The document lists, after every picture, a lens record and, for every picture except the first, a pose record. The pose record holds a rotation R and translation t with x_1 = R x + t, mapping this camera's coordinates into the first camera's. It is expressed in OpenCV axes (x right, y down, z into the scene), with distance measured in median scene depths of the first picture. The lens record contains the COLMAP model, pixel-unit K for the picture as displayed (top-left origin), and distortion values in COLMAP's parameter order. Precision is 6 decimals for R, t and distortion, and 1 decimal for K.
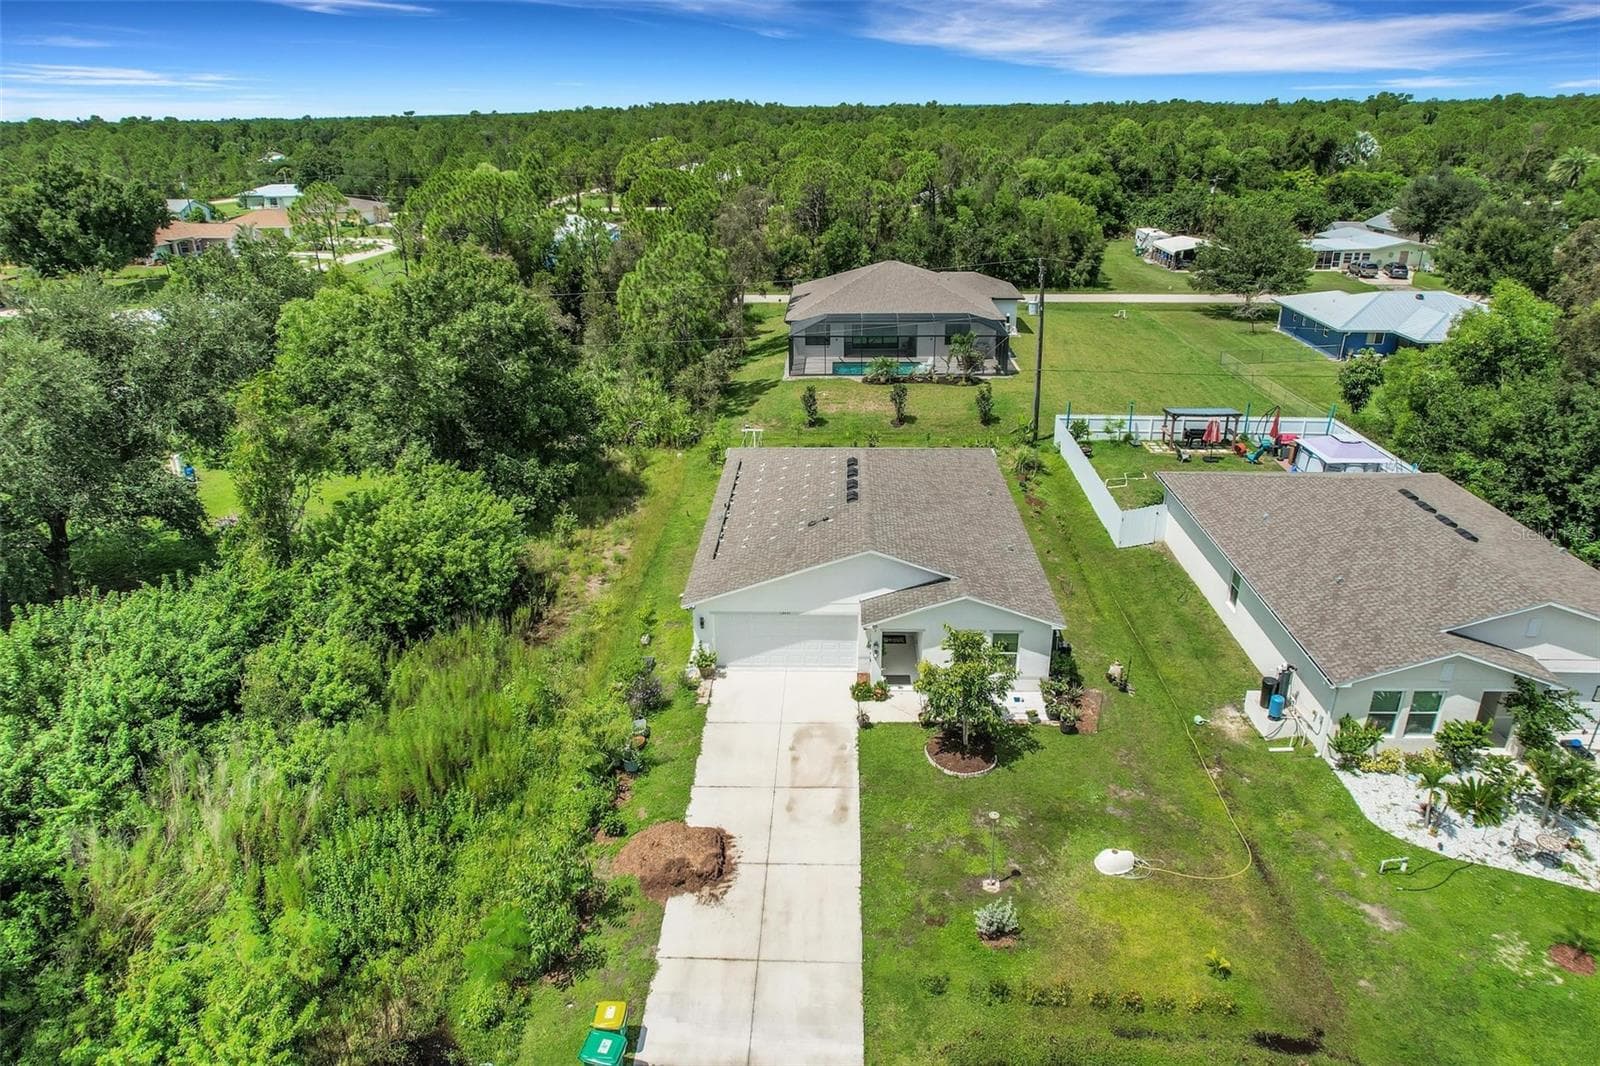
lens RADIAL K [[1007.2, 0, 783.8], [0, 1007.2, 535.5], [0, 0, 1]] dist [-0.075727, 0.065205]
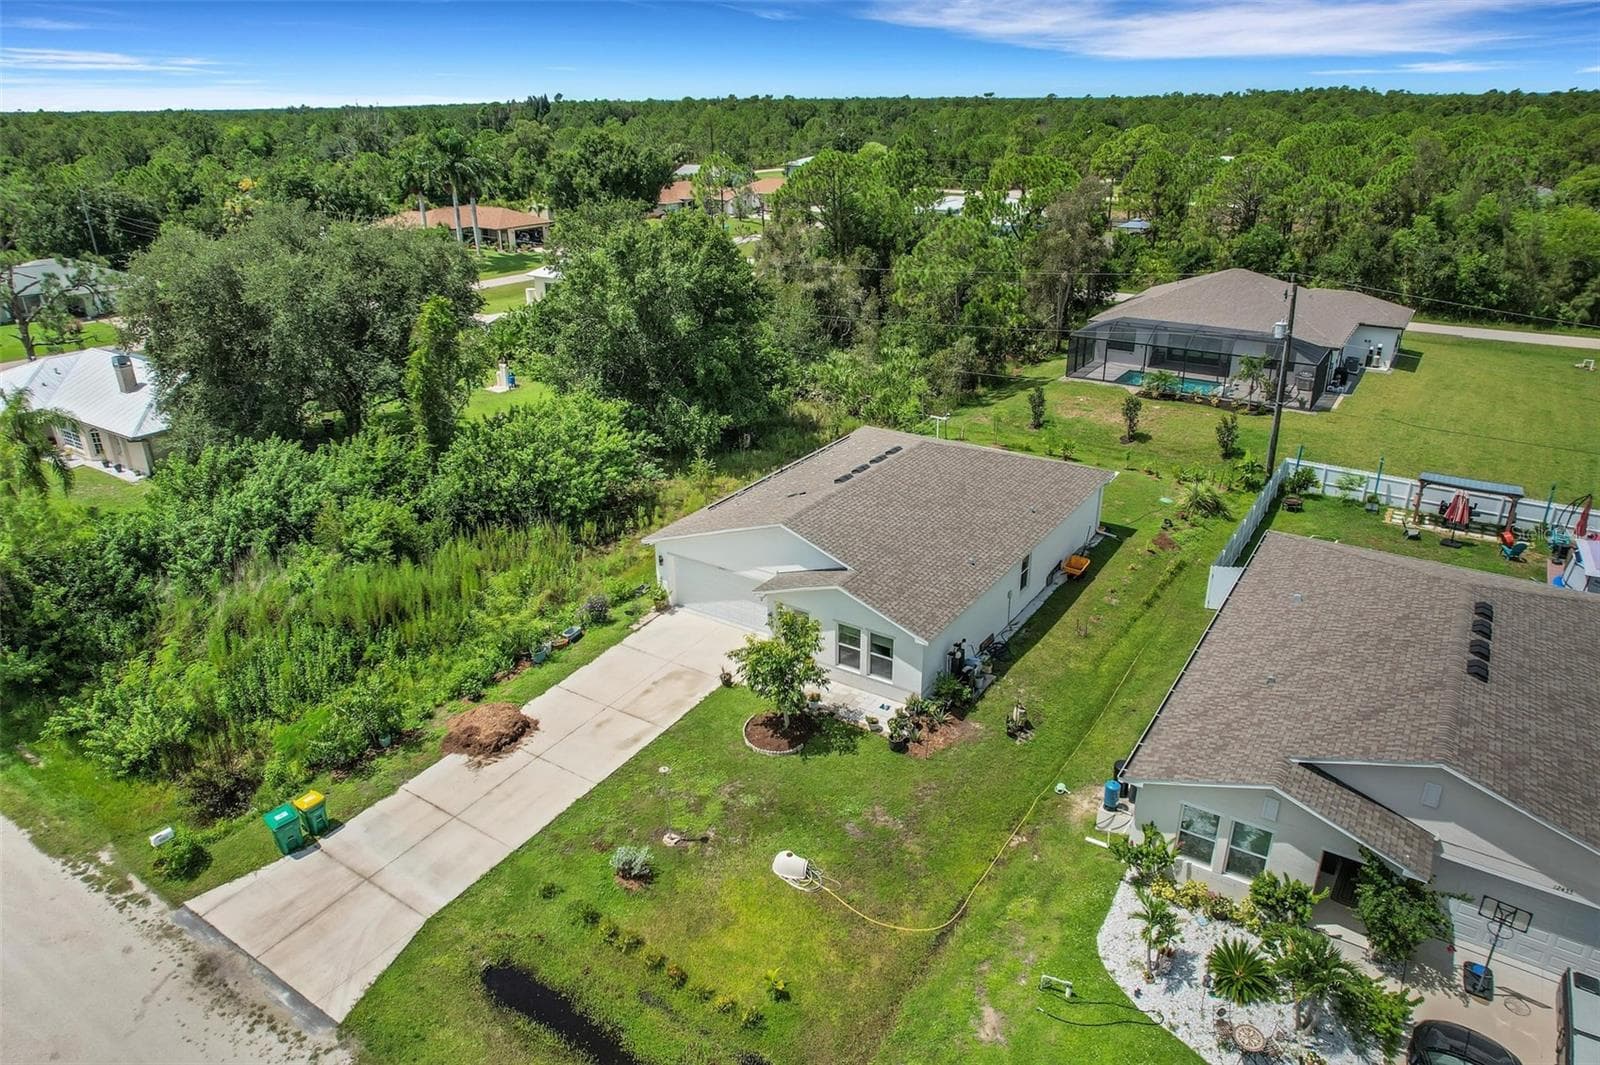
lens RADIAL K [[1007.2, 0, 783.8], [0, 1007.2, 535.0], [0, 0, 1]] dist [-0.075727, 0.065205]
pose [[0.857795, 0.210323, -0.468990, 0.332475], [-0.203847, 0.976828, 0.065225, -0.024612], [0.471841, 0.039653, 0.880792, 0.052637]]
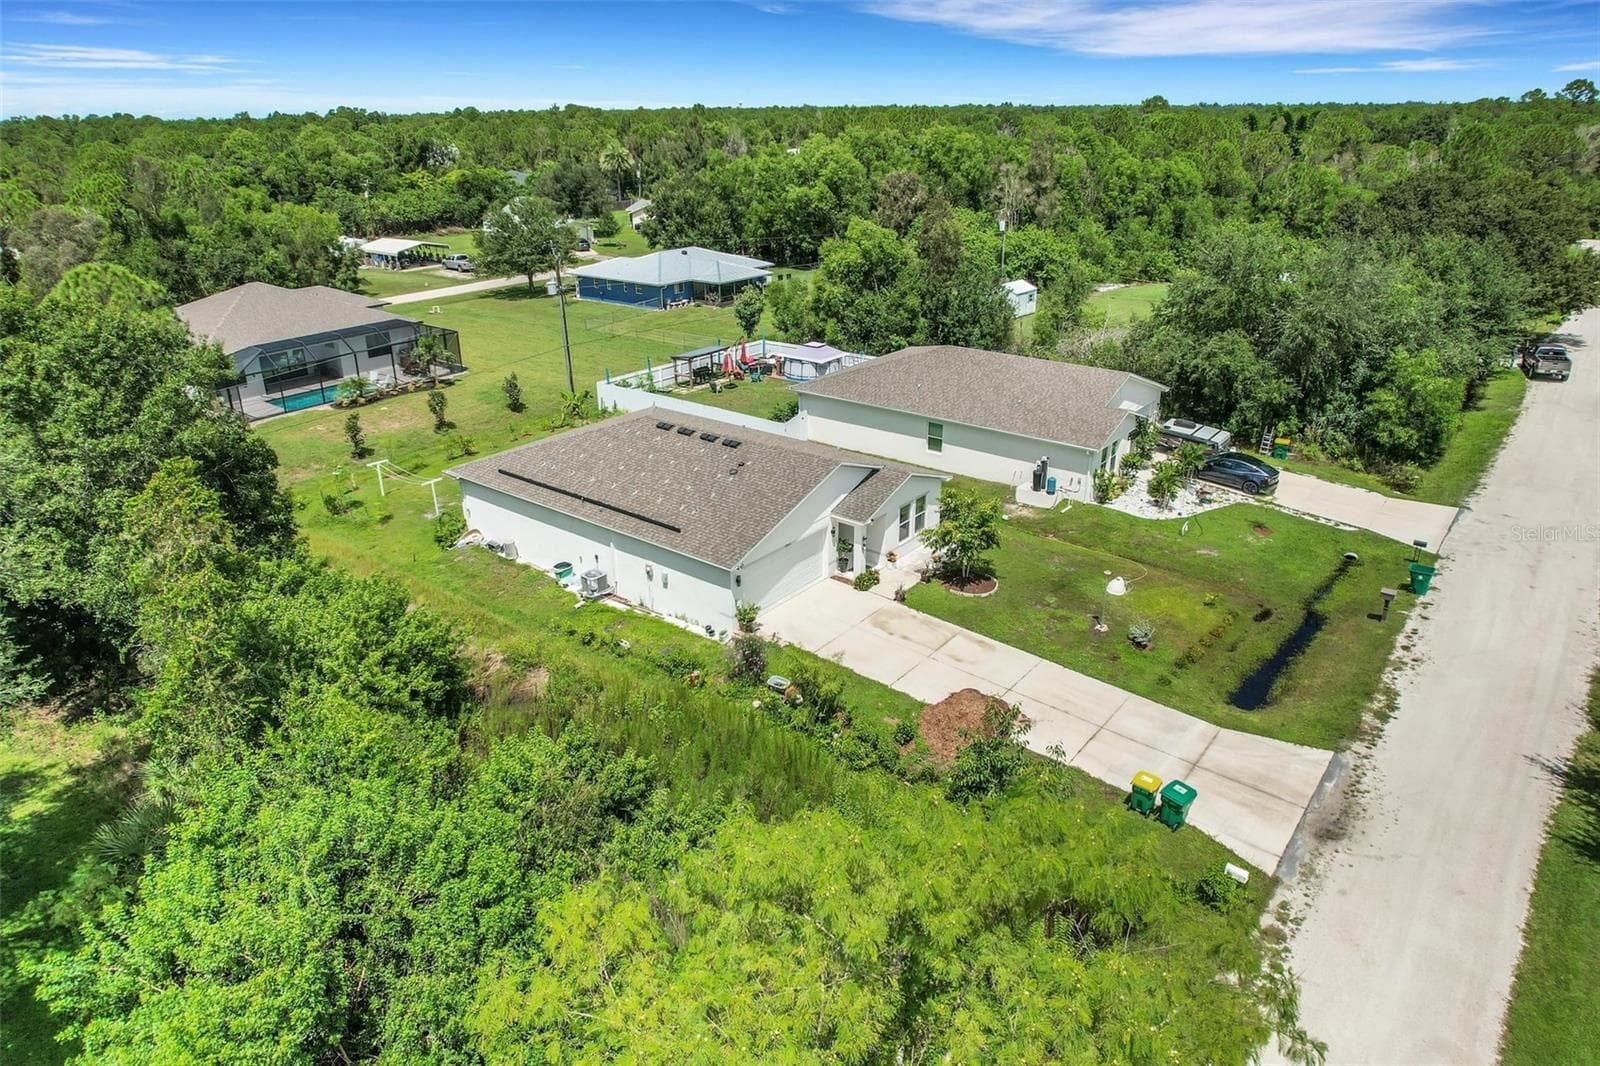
lens RADIAL K [[1007.2, 0, 783.8], [0, 1007.2, 535.5], [0, 0, 1]] dist [-0.075727, 0.065205]
pose [[0.597492, -0.310116, 0.739480, -0.484925], [0.320271, 0.937732, 0.134482, -0.048369], [-0.735140, 0.156482, 0.659608, 0.169652]]
